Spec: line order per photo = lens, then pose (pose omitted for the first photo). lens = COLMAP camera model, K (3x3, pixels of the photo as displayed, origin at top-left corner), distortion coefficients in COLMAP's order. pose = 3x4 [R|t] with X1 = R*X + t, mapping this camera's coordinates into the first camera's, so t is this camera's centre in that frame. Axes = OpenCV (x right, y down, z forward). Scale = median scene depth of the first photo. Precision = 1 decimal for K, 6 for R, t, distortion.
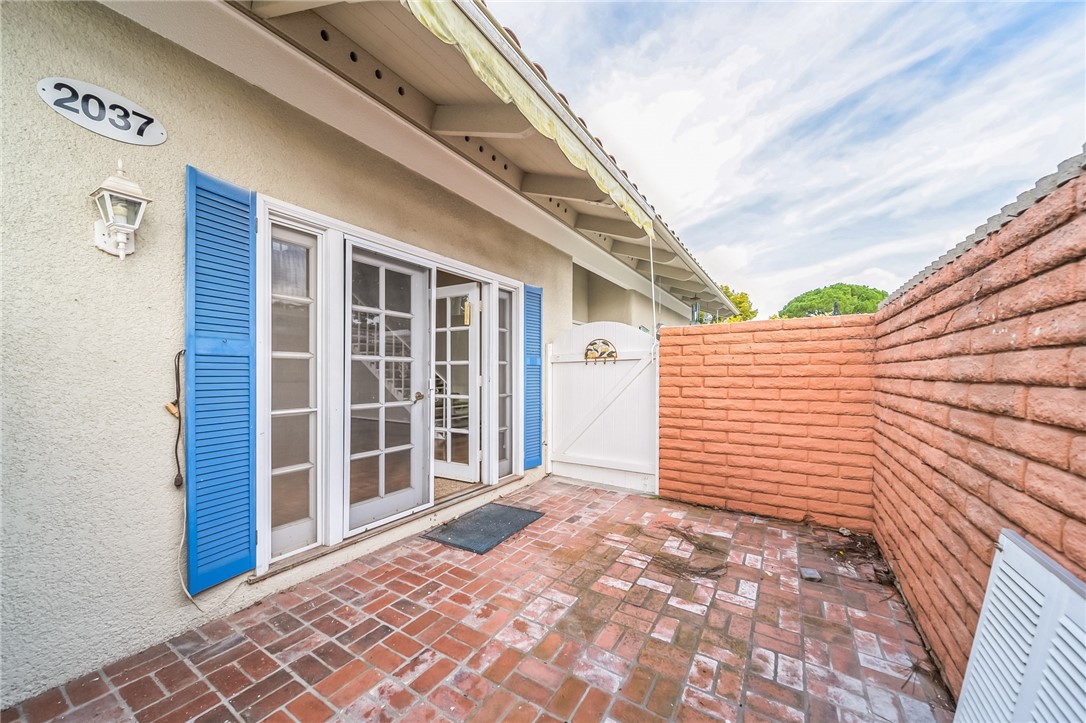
lens RADIAL K [[388.9, 0, 544.2], [0, 388.9, 362.9], [0, 0, 1]] dist [0.000482, -0.000159]
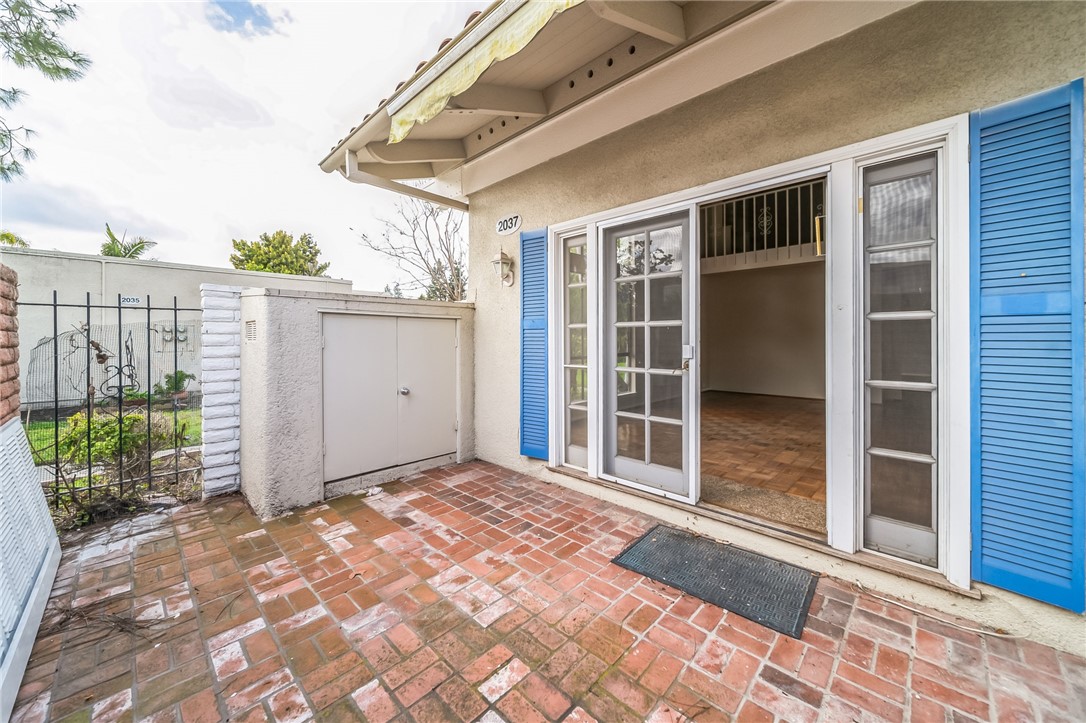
lens RADIAL K [[384.4, 0, 535.9], [0, 384.4, 332.6], [0, 0, 1]] dist [-0.000911, -0.000245]
pose [[-0.186643, -0.017045, -0.982280, 0.834758], [0.028782, 0.999325, -0.022809, 0.033724], [0.982006, -0.032530, -0.186026, 1.261277]]
